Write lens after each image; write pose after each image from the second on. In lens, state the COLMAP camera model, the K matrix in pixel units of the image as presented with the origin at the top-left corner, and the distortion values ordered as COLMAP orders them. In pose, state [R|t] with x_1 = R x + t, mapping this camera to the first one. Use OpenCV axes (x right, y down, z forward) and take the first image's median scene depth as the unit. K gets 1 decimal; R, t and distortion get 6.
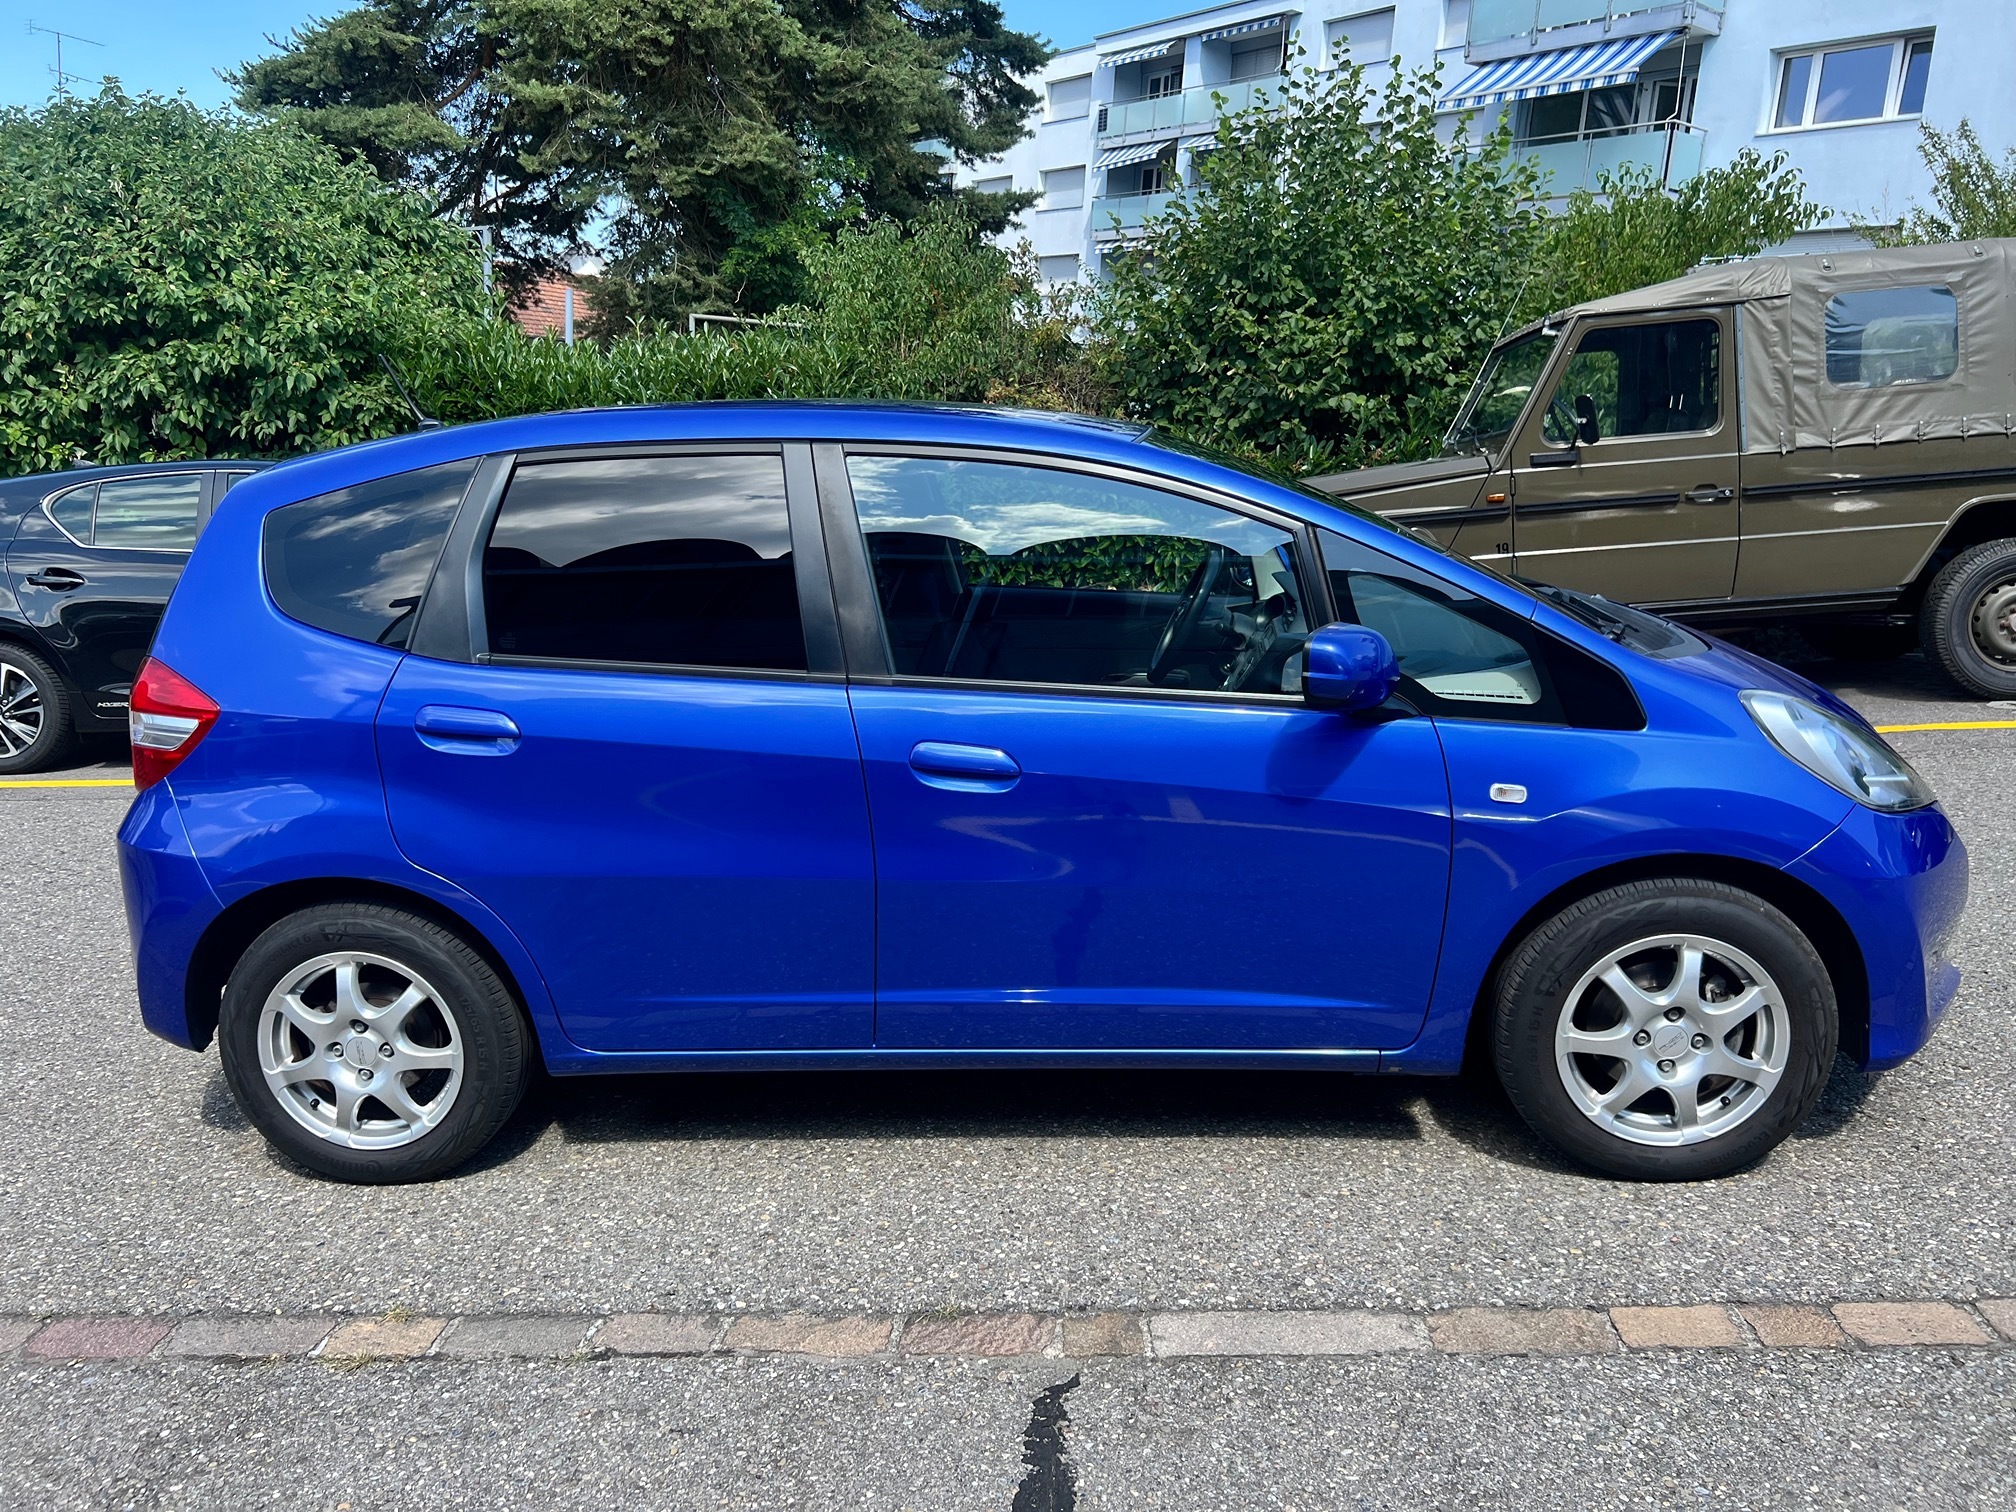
lens RADIAL K [[1517.6, 0, 1010.0], [0, 1517.6, 753.8], [0, 0, 1]] dist [0.038216, -0.034043]
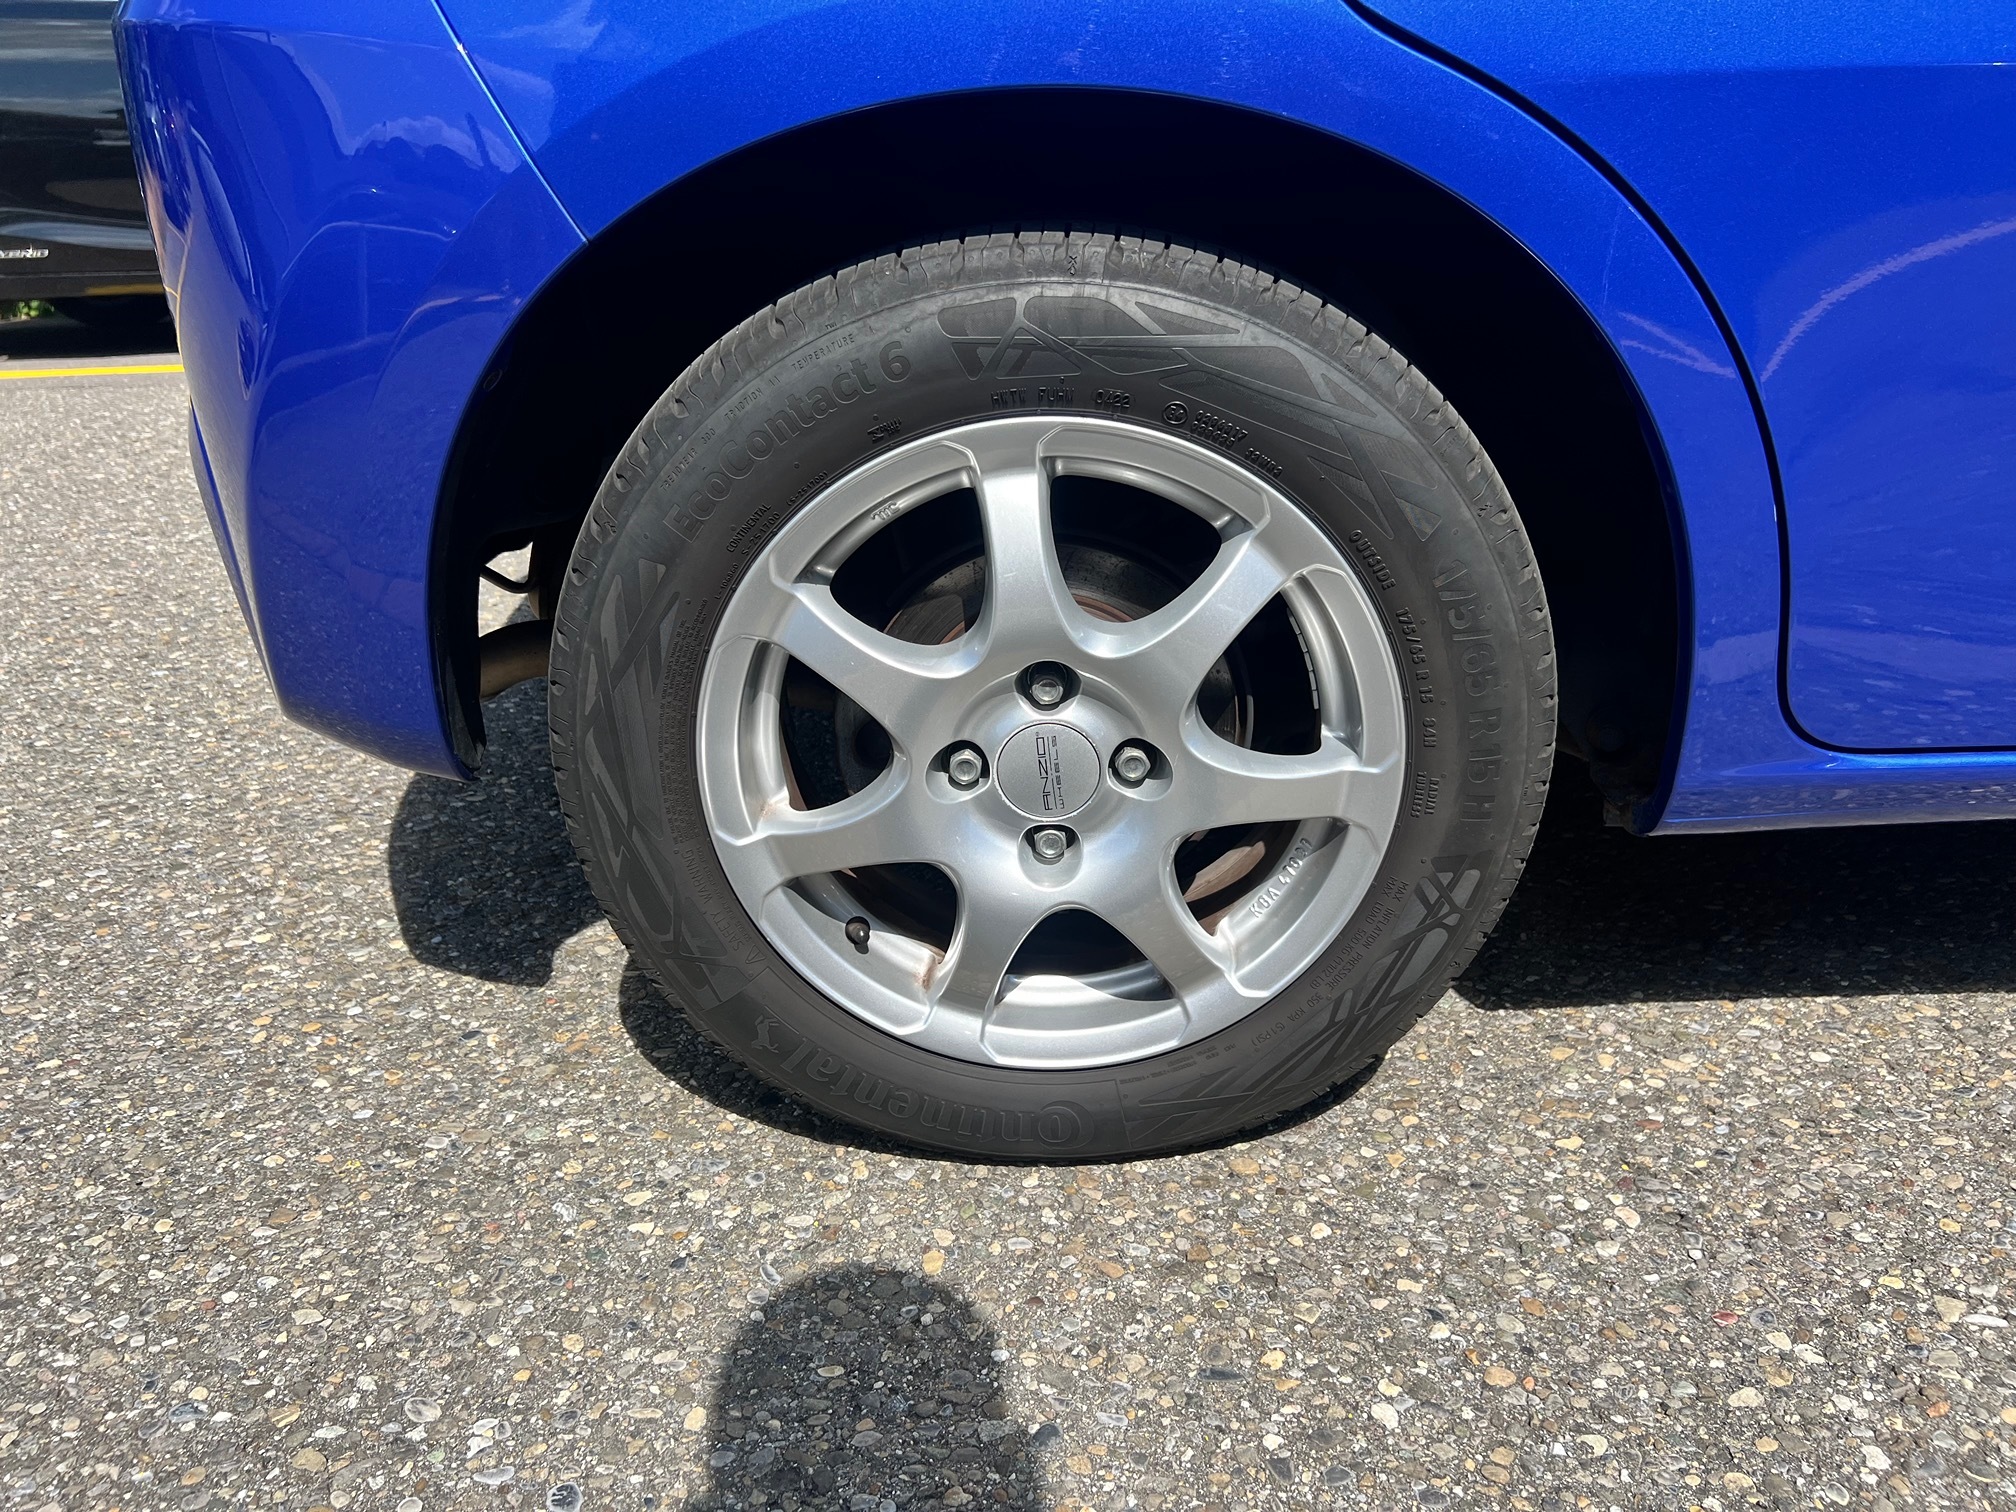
lens RADIAL K [[1512.6, 0, 1035.8], [0, 1512.6, 753.5], [0, 0, 1]] dist [0.057444, -0.059407]
pose [[0.998532, -0.023228, 0.048924, -0.442294], [0.013540, 0.981739, 0.189751, 0.135639], [-0.052438, -0.188810, 0.980613, 0.710732]]
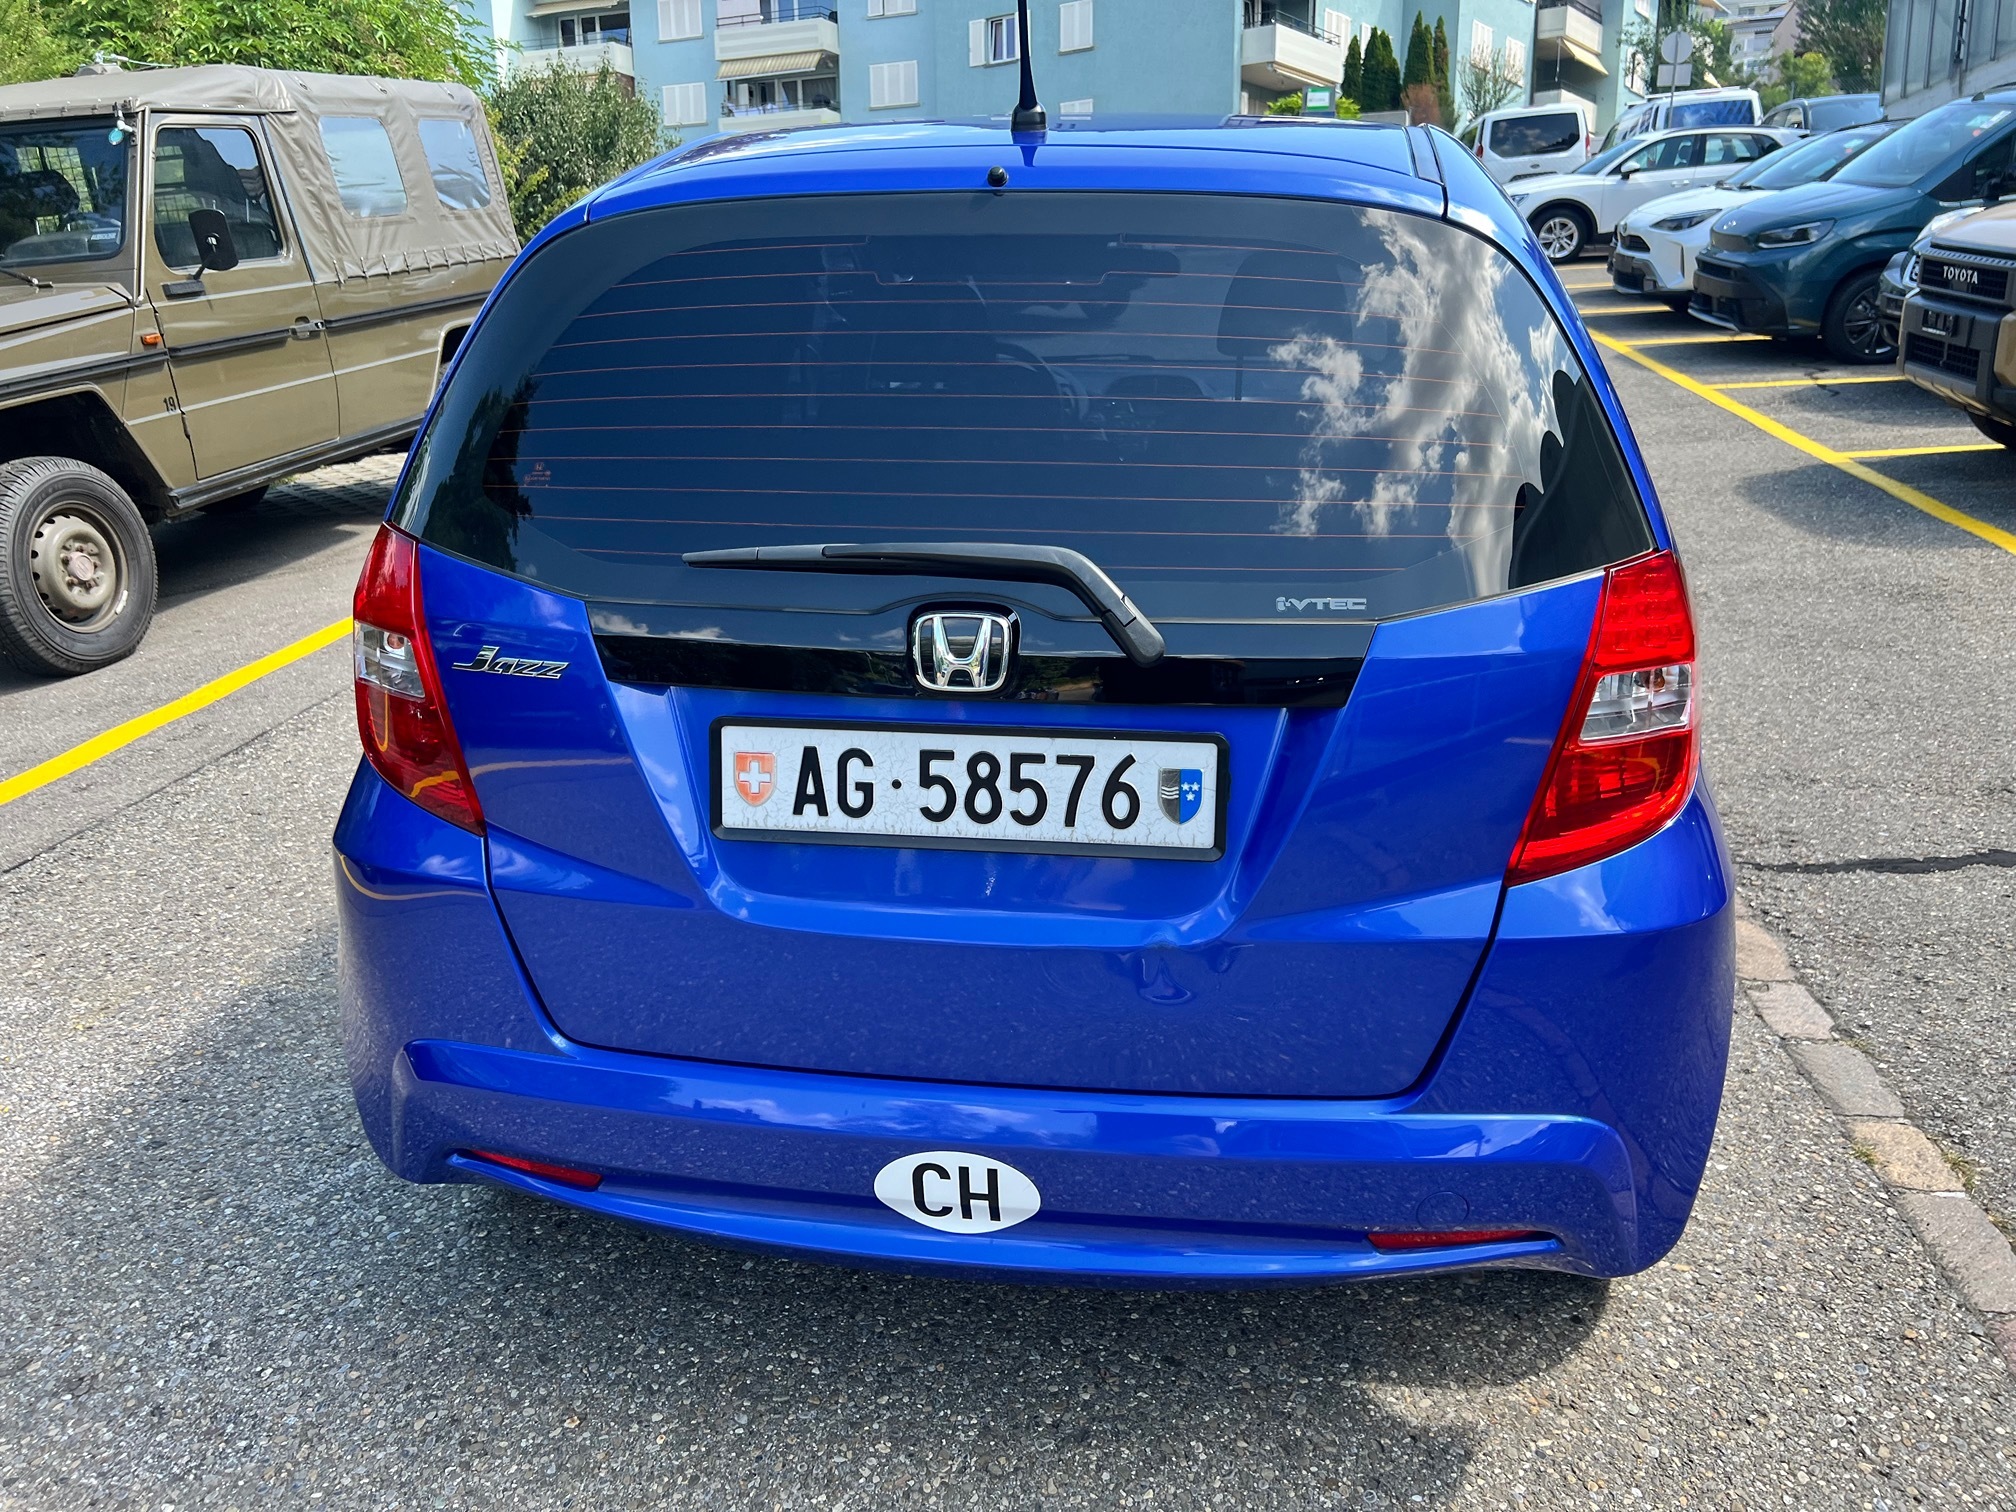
lens RADIAL K [[1517.6, 0, 1010.0], [0, 1517.6, 753.8], [0, 0, 1]] dist [0.038216, -0.034043]
pose [[0.069320, -0.291961, 0.953915, -1.071969], [0.227446, 0.935656, 0.269845, -0.183357], [-0.971320, 0.198259, 0.131265, 1.160013]]
